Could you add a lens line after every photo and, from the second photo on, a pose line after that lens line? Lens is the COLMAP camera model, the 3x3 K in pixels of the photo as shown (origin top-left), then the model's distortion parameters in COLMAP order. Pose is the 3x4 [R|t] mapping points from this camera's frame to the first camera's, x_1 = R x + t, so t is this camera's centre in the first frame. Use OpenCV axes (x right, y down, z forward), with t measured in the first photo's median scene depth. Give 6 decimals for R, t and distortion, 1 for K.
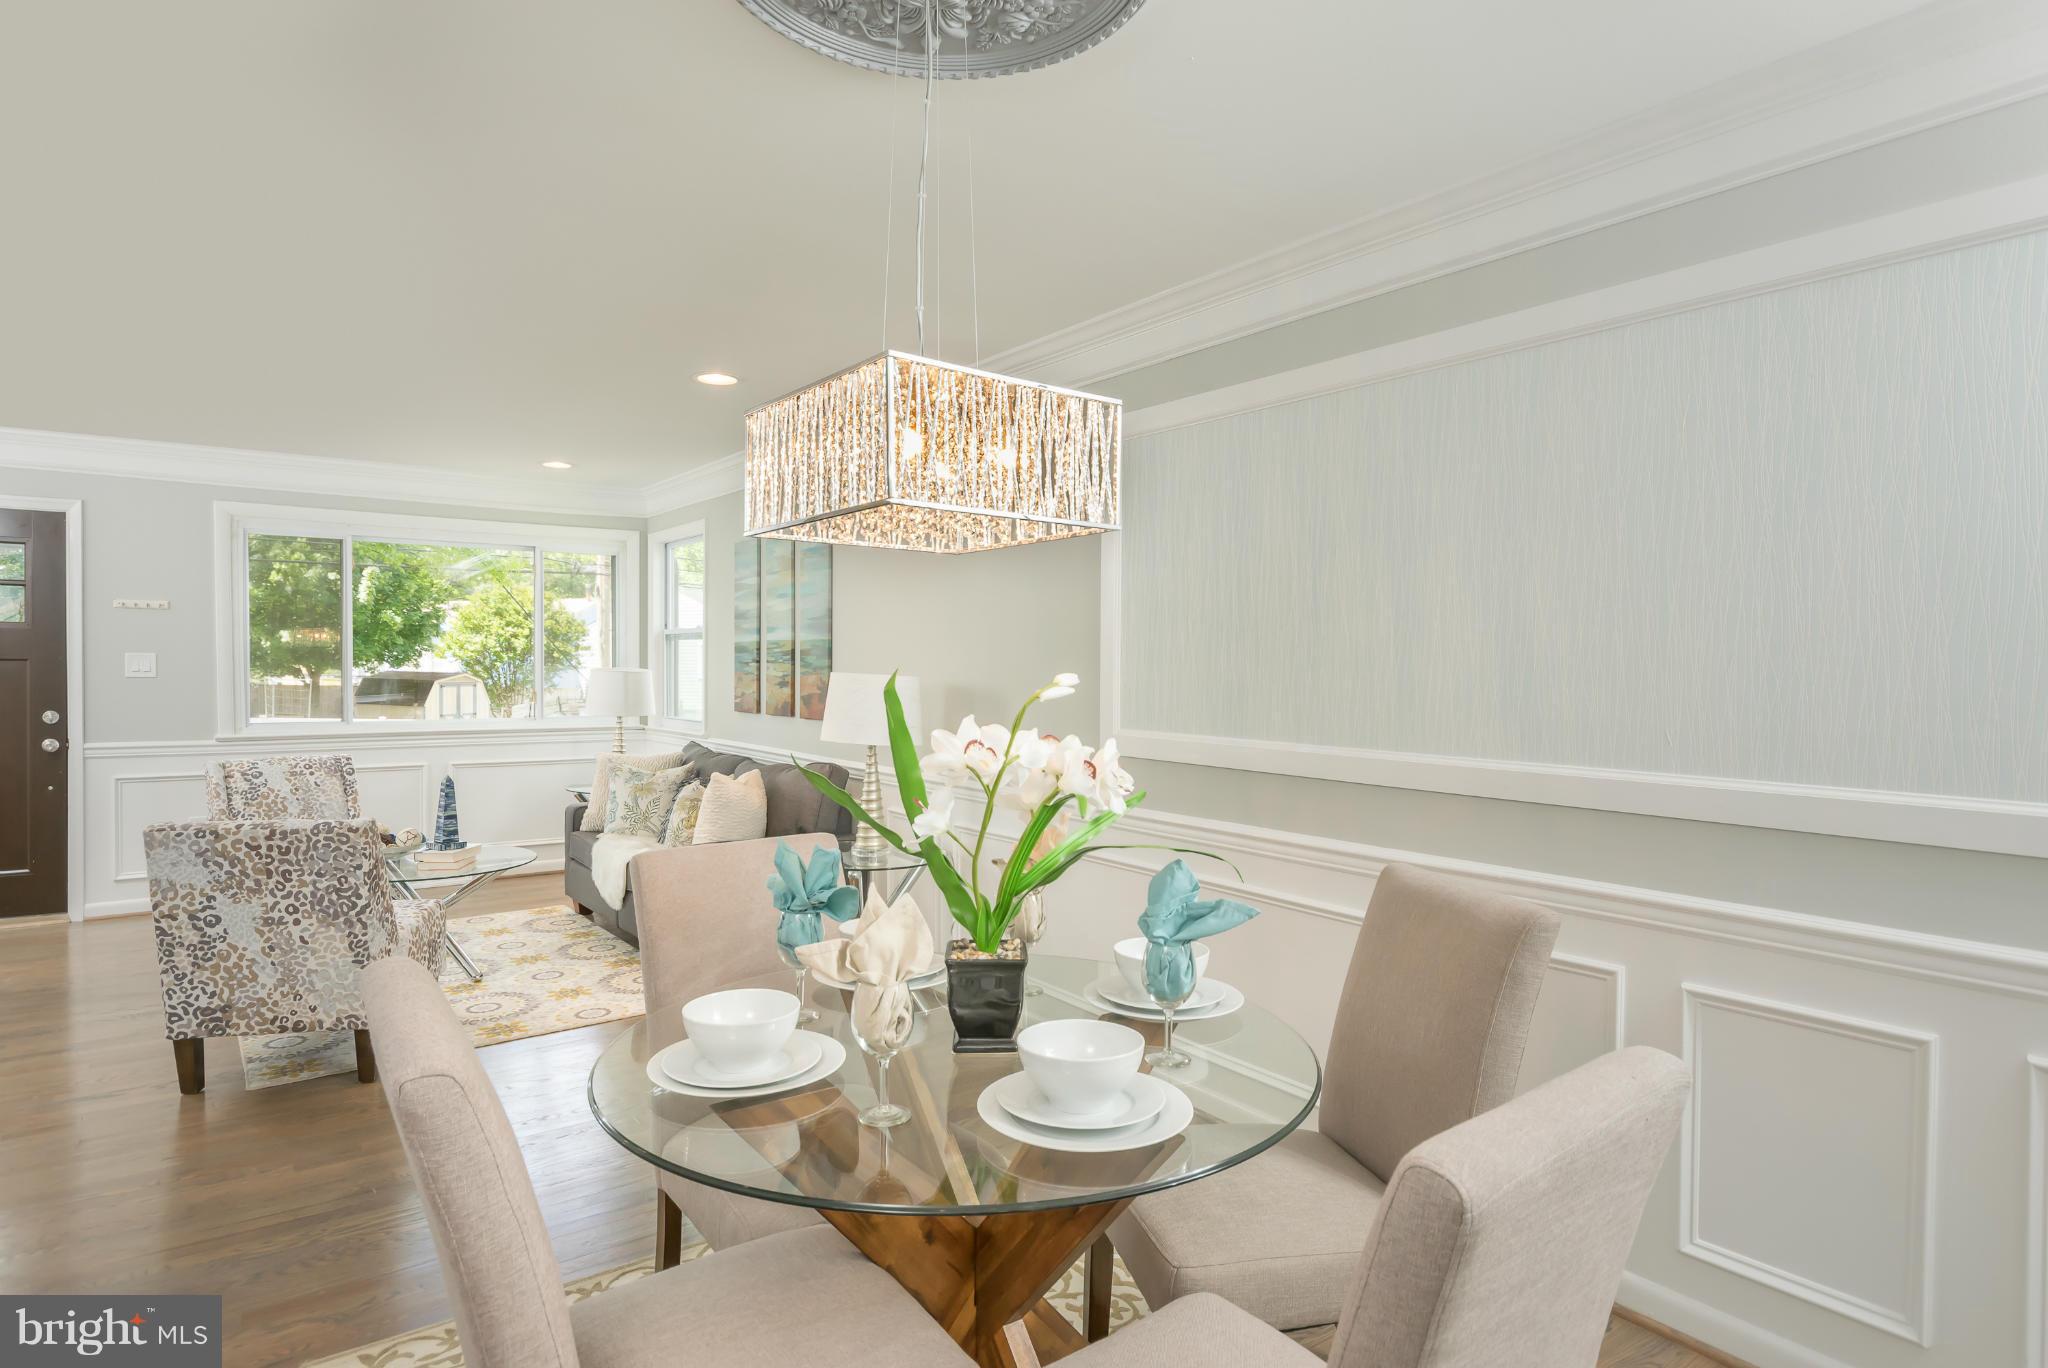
lens RADIAL K [[1124.2, 0, 1023.2], [0, 1124.2, 676.4], [0, 0, 1]] dist [-0.000306, -0.001669]
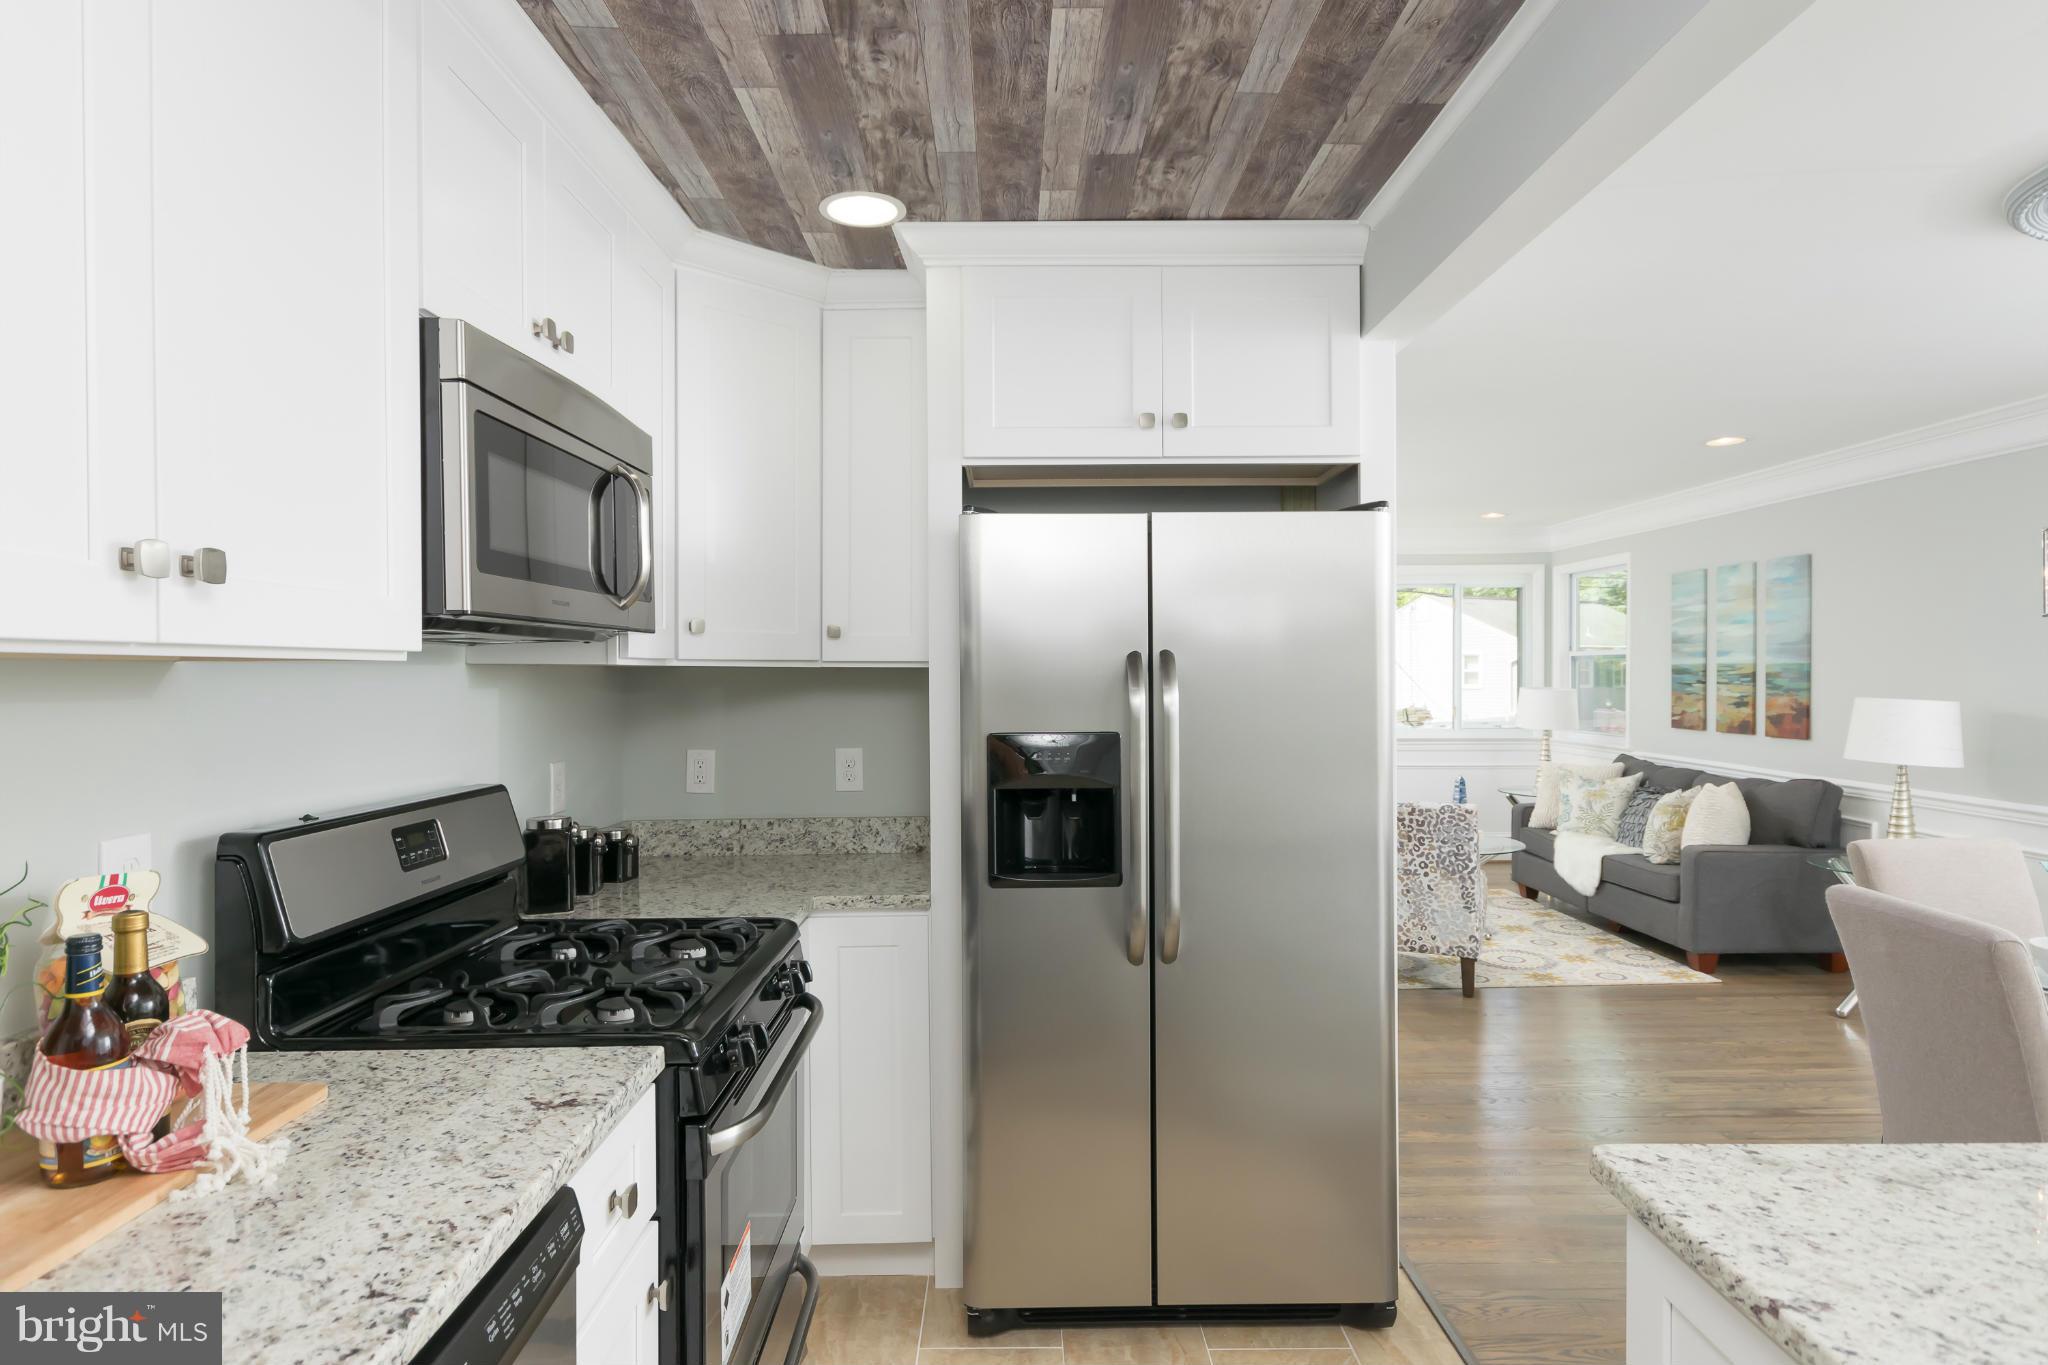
lens RADIAL K [[1124.2, 0, 1018.0], [0, 1124.2, 686.5], [0, 0, 1]] dist [-0.000306, -0.001669]
pose [[0.809847, -0.001302, -0.586639, -0.158996], [0.002401, 0.999997, 0.001095, -0.014391], [0.586636, -0.002296, 0.809848, -0.306840]]
